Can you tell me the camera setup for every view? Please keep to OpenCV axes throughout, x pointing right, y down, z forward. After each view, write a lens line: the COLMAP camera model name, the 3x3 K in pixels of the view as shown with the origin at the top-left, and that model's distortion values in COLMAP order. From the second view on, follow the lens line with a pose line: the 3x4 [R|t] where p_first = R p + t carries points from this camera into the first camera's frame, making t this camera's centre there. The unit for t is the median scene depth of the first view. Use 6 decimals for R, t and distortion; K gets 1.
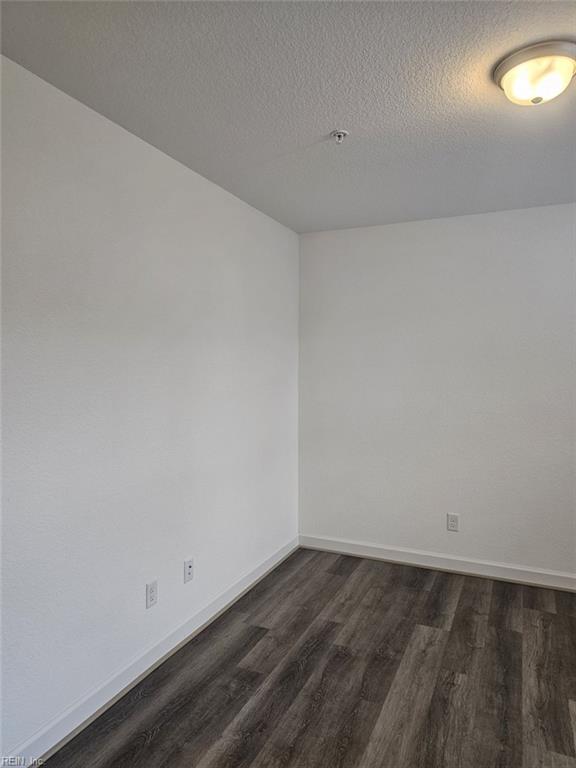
lens RADIAL K [[513.0, 0, 286.8], [0, 513.0, 384.4], [0, 0, 1]] dist [0.003244, -0.005407]
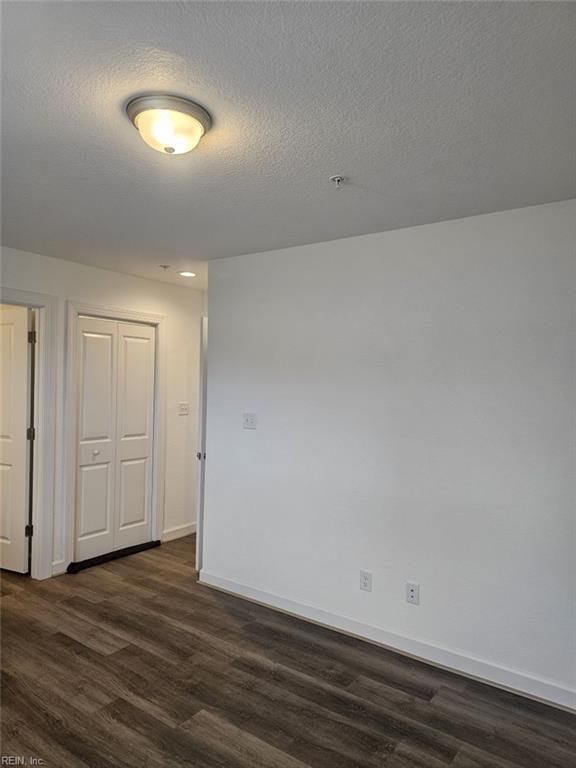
lens RADIAL K [[513.0, 0, 286.9], [0, 513.0, 383.5], [0, 0, 1]] dist [0.003244, -0.005407]
pose [[-0.179621, 0.009373, -0.983691, 1.076527], [-0.068021, 0.997443, 0.021925, -0.098934], [0.981381, 0.070850, -0.178524, 1.057223]]
